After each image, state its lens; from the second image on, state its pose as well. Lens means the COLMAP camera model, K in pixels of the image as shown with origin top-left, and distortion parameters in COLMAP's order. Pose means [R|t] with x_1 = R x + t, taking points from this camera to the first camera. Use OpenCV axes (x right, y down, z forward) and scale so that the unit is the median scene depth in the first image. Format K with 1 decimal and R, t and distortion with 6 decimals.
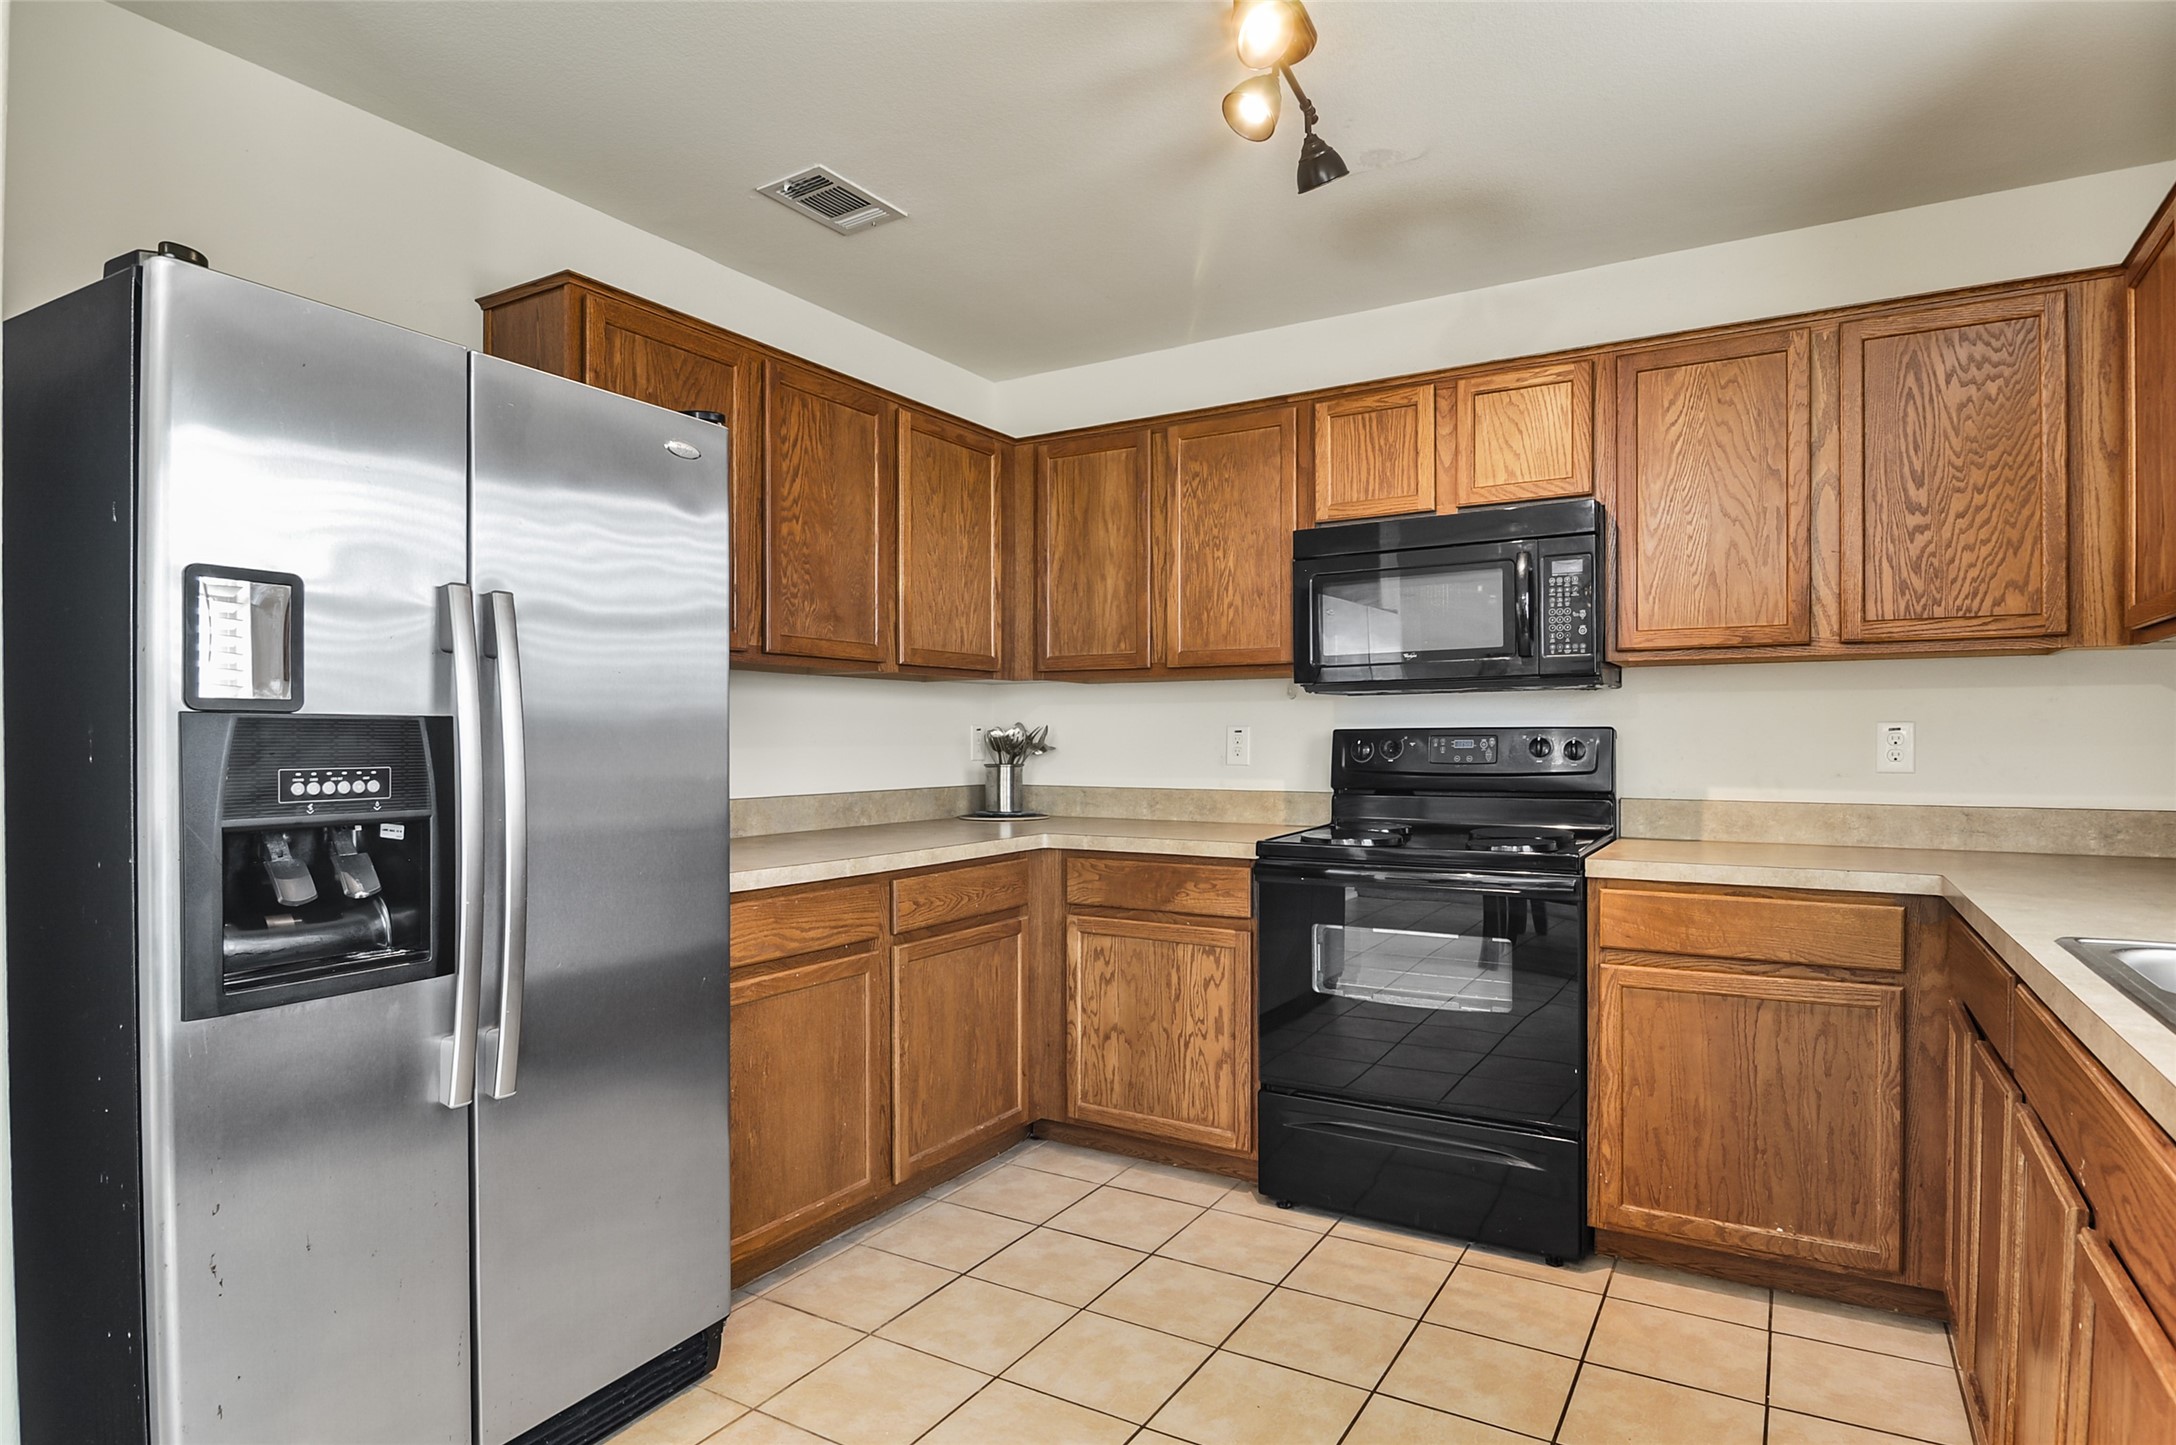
lens RADIAL K [[1191.5, 0, 1089.2], [0, 1191.5, 731.6], [0, 0, 1]] dist [0.003074, -0.000394]
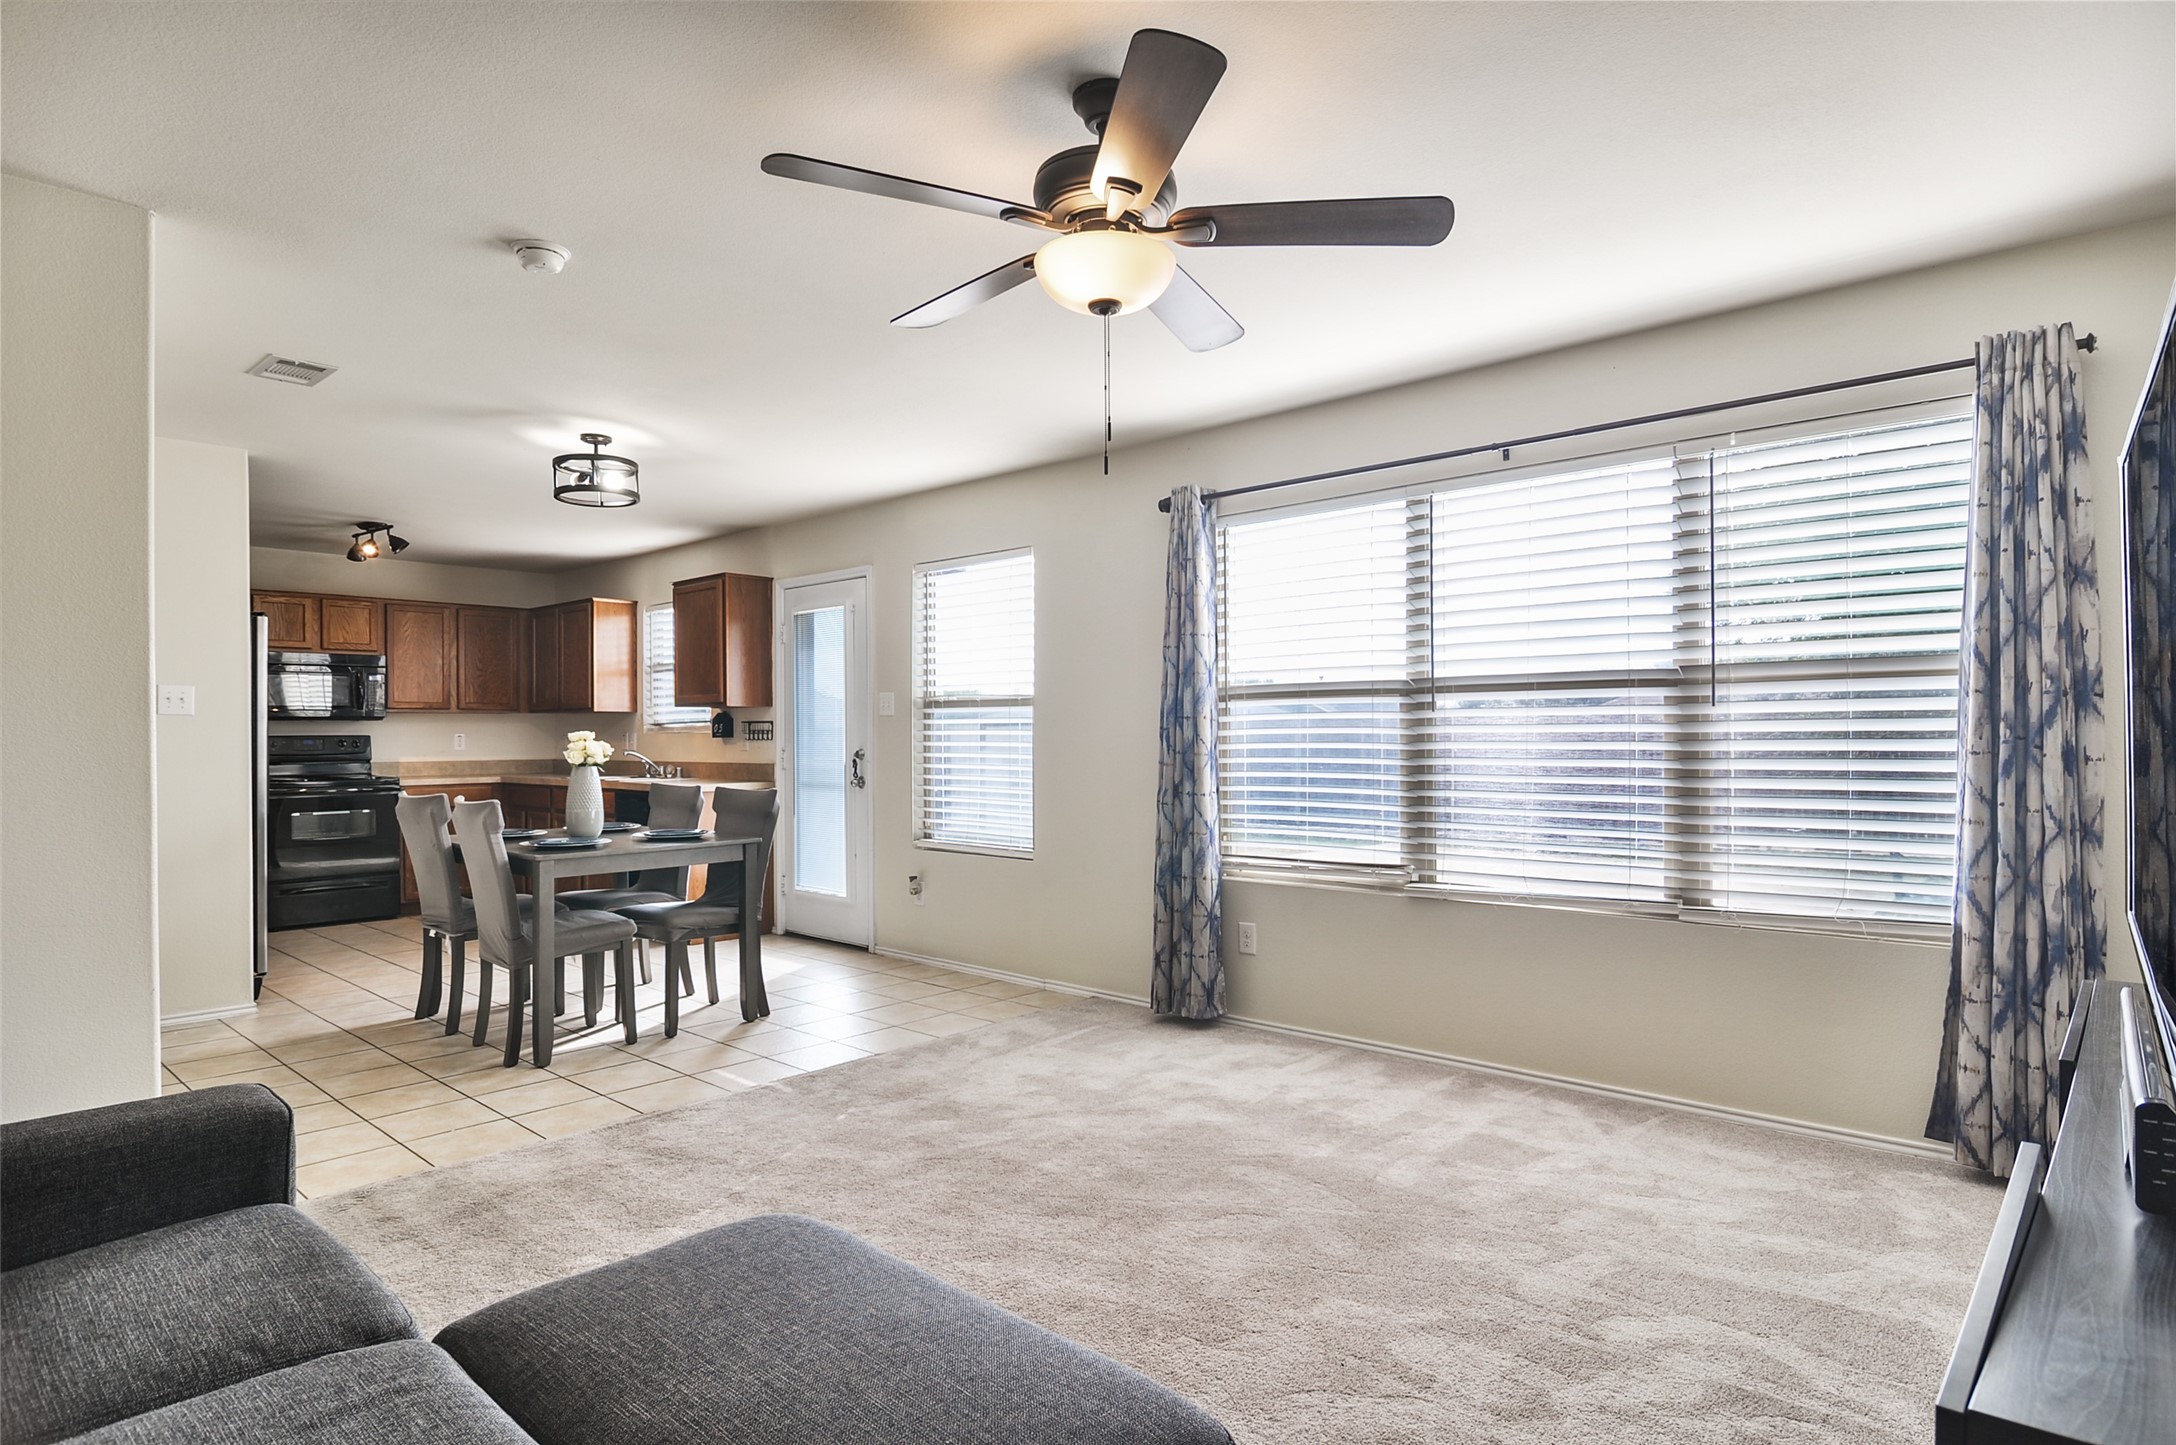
lens RADIAL K [[1191.5, 0, 1089.7], [0, 1191.5, 723.6], [0, 0, 1]] dist [0.003074, -0.000394]
pose [[0.195918, 0.005870, 0.980603, -2.025534], [0.008602, 0.999933, -0.007705, 0.002796], [-0.980583, 0.009945, 0.195854, -1.190626]]
